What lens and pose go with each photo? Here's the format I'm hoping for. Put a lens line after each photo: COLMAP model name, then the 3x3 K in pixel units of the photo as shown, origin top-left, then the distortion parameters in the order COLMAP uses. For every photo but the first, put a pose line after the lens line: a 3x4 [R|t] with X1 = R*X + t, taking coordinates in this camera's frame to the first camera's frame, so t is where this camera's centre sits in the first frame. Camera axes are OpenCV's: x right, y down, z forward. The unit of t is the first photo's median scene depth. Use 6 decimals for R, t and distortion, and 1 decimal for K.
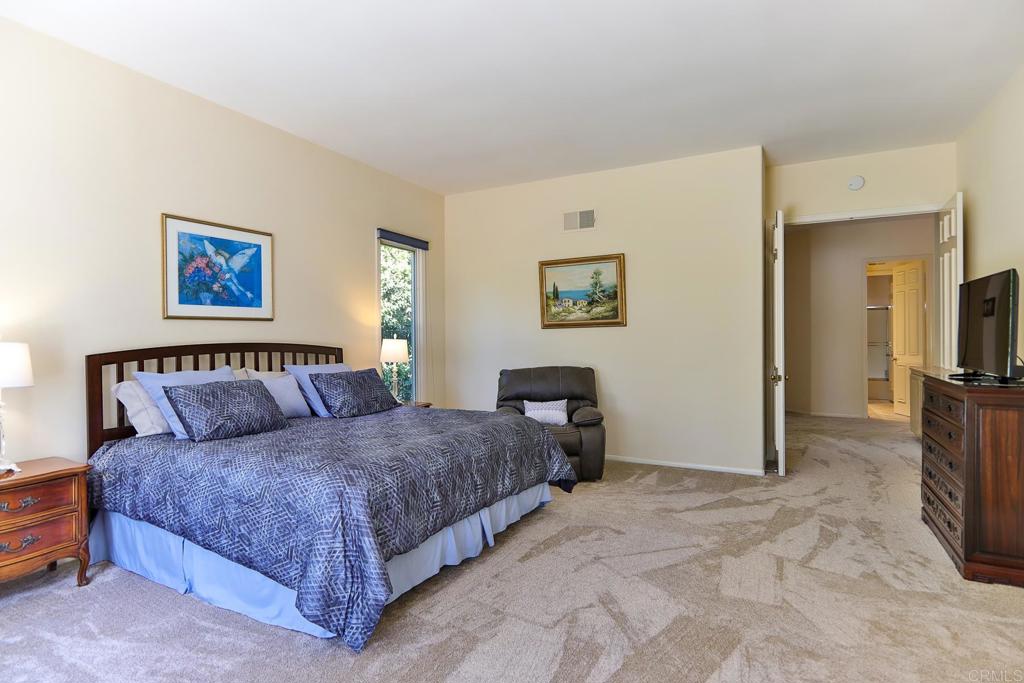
lens RADIAL K [[531.1, 0, 512.0], [0, 531.1, 341.5], [0, 0, 1]] dist [-0.001096, 0.000326]
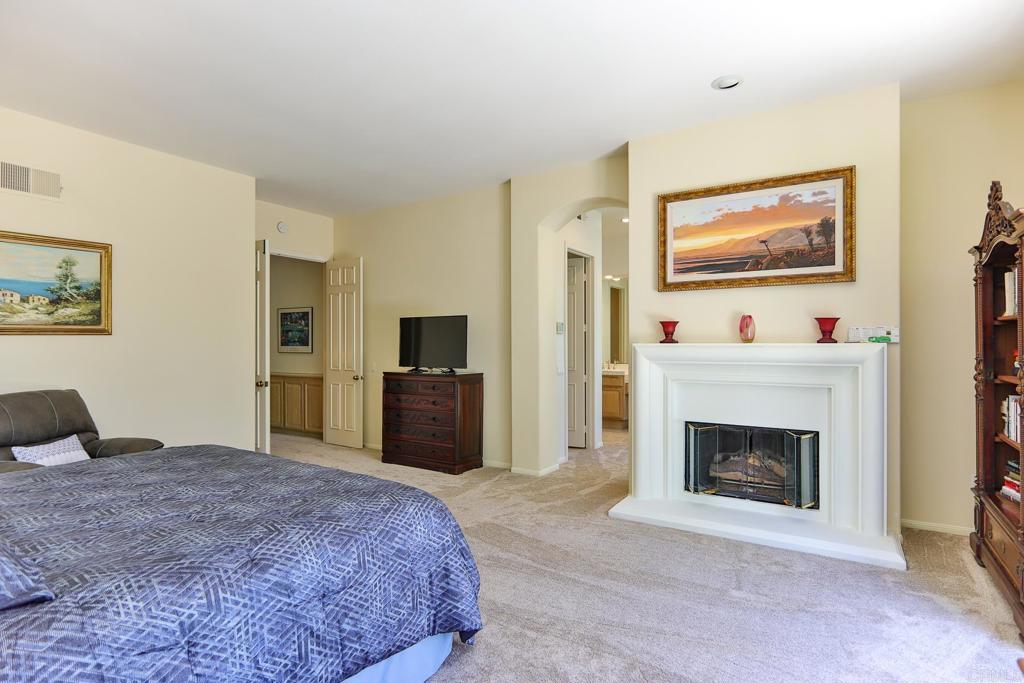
lens RADIAL K [[531.1, 0, 512.0], [0, 531.1, 341.5], [0, 0, 1]] dist [-0.001096, 0.000326]
pose [[0.077934, 0.013338, 0.996869, -0.800230], [0.008411, 0.999866, -0.014035, -0.003743], [-0.996923, 0.009479, 0.077811, 0.492056]]
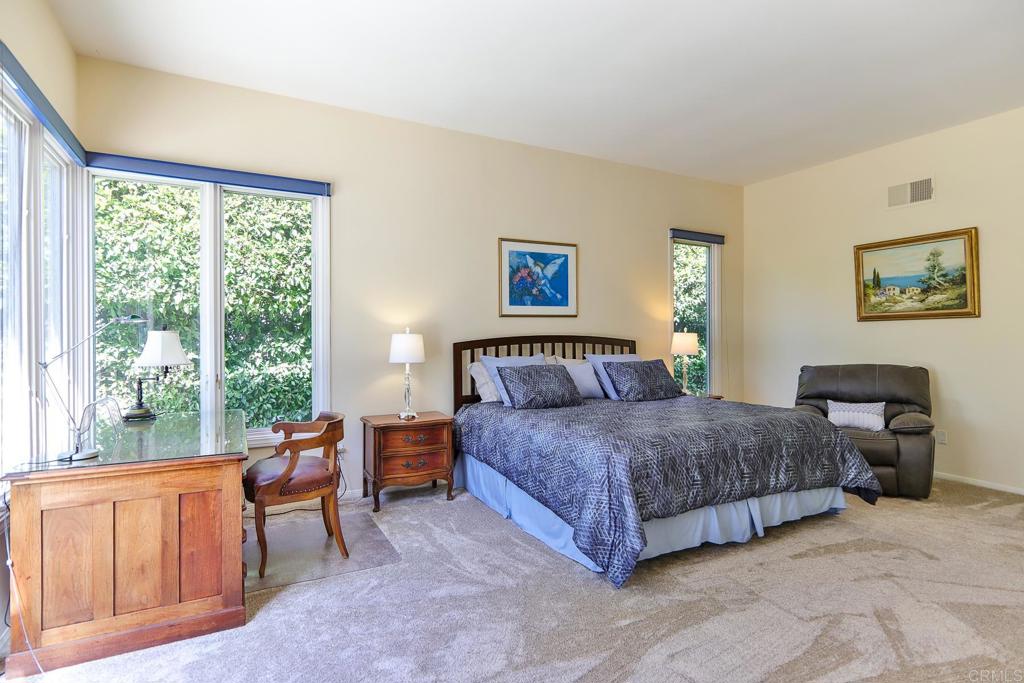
lens RADIAL K [[531.1, 0, 512.0], [0, 531.1, 341.5], [0, 0, 1]] dist [-0.001096, 0.000326]
pose [[0.831687, 0.011754, -0.555120, 0.108322], [-0.005761, 0.999905, 0.012540, 0.002437], [0.555215, -0.007231, 0.831676, -0.090802]]
